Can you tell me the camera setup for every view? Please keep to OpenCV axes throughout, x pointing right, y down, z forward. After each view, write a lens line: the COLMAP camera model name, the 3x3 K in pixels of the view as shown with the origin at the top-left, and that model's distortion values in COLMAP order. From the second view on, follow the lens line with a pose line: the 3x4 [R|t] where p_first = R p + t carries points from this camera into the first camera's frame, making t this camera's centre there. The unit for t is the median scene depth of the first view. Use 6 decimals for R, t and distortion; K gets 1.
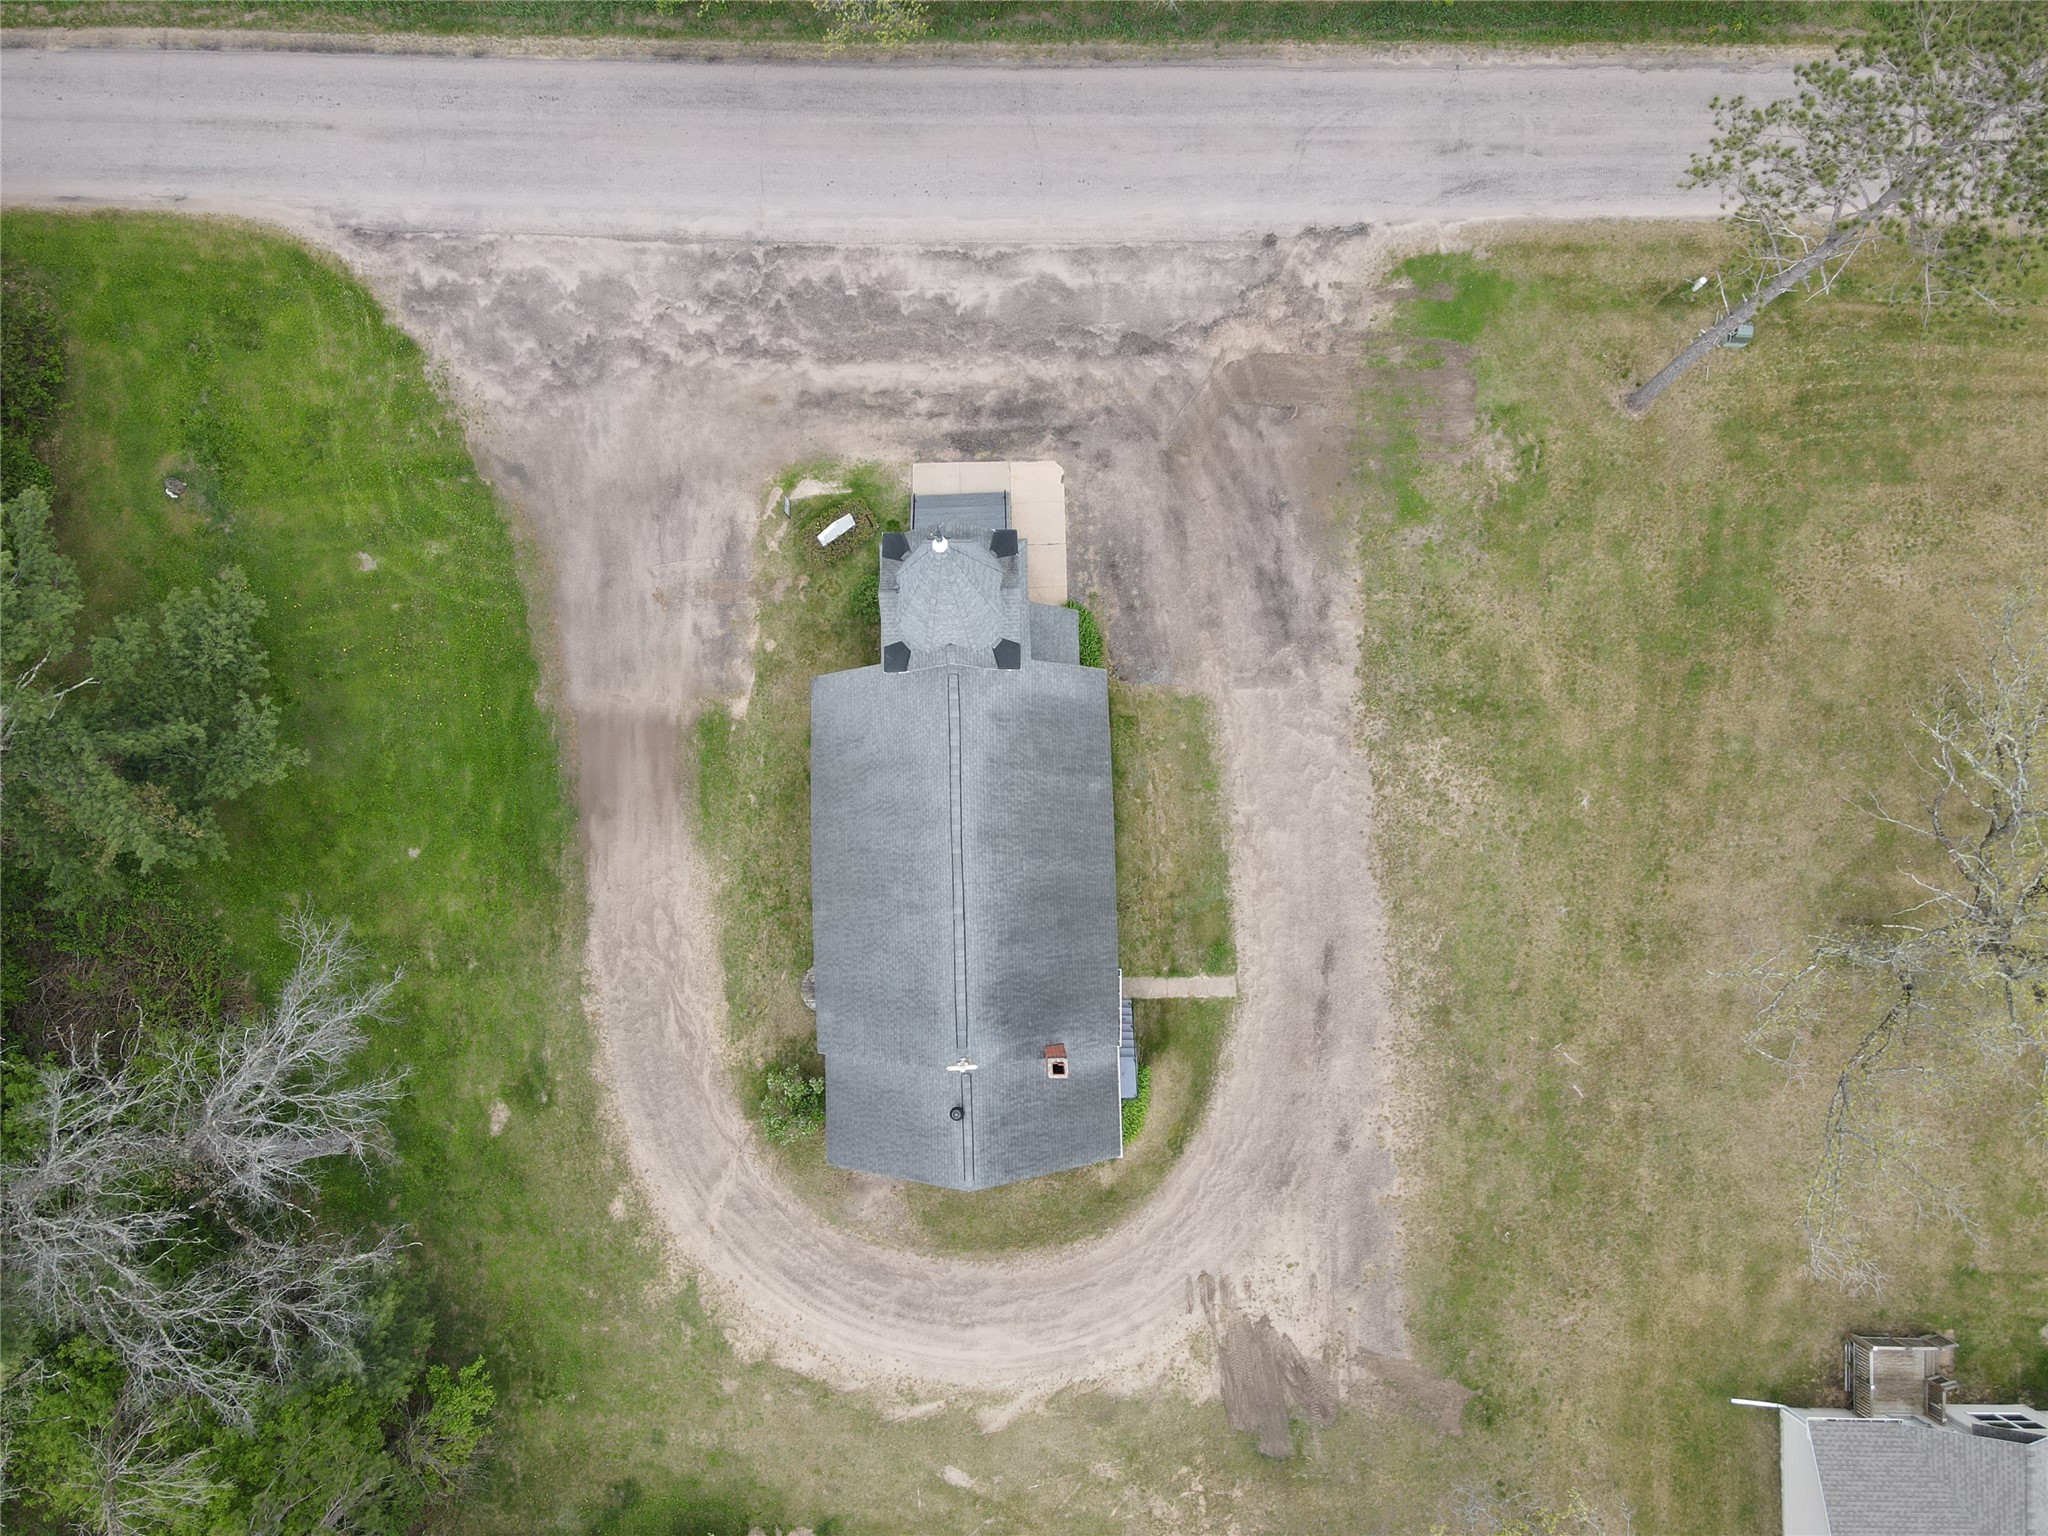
lens RADIAL K [[1490.7, 0, 1005.9], [0, 1490.7, 771.1], [0, 0, 1]] dist [-0.013405, 0.067854]
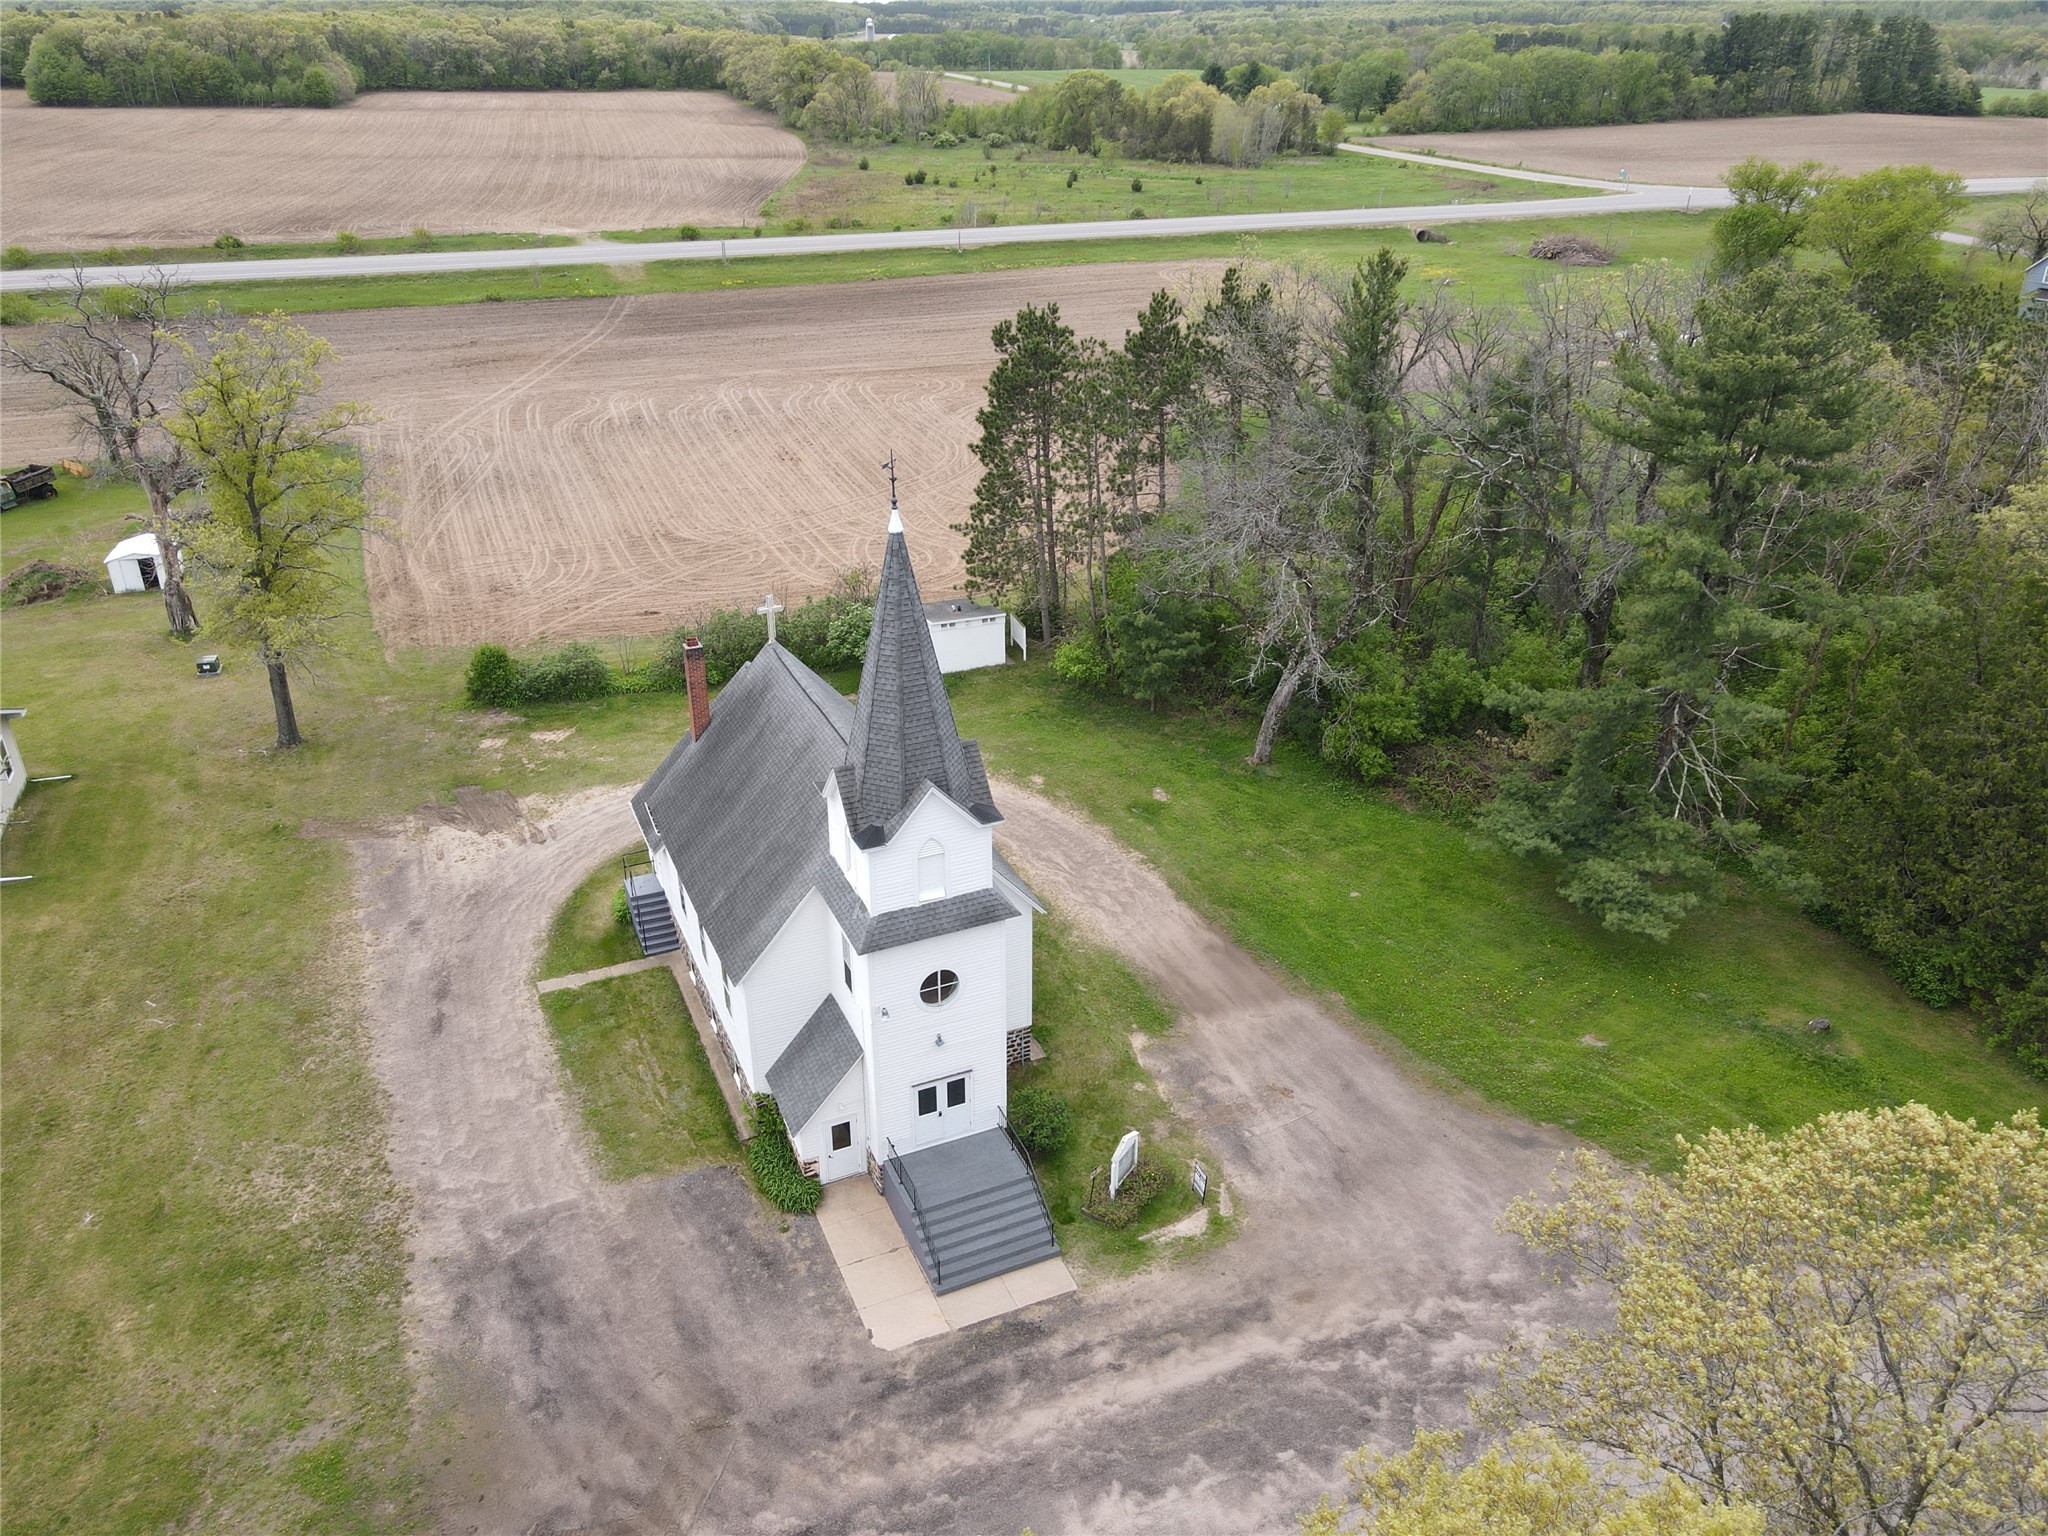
lens RADIAL K [[1501.3, 0, 1009.0], [0, 1501.3, 754.8], [0, 0, 1]] dist [-0.005380, 0.056908]
pose [[-0.927063, 0.173515, -0.332335, 0.164983], [-0.372985, -0.337272, 0.864367, -0.737693], [0.037894, 0.925278, 0.377391, 0.497723]]
